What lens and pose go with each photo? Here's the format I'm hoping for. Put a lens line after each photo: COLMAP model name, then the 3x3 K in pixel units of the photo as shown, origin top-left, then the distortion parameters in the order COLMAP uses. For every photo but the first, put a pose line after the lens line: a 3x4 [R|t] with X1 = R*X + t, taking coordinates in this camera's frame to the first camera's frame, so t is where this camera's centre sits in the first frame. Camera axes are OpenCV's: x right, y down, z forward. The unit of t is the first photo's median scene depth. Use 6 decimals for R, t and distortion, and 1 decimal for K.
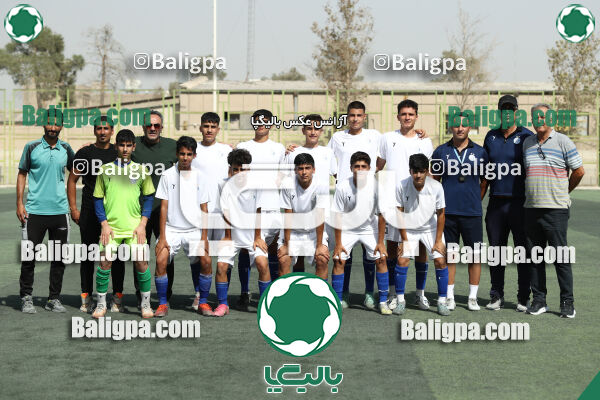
lens RADIAL K [[1347.0, 0, 300.0], [0, 1347.0, 200.0], [0, 0, 1]] dist [-0.021065, -0.061742]
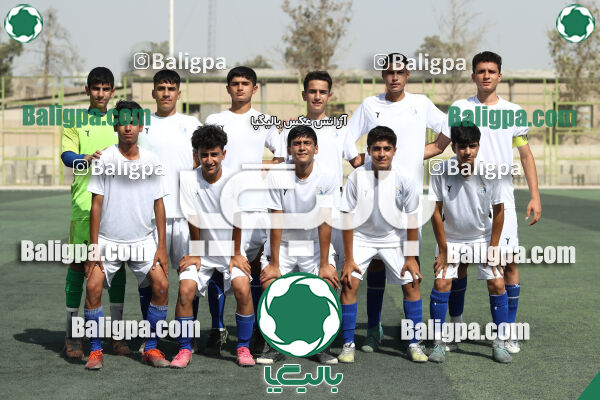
lens RADIAL K [[1289.1, 0, 300.2], [0, 1289.1, 112.7], [0, 0, 1]] dist [0.028914, 0.060947]
pose [[0.999312, -0.001829, 0.037054, -0.010894], [0.004497, 0.997391, -0.072046, 0.002302], [-0.036826, 0.072163, 0.996713, 0.161303]]
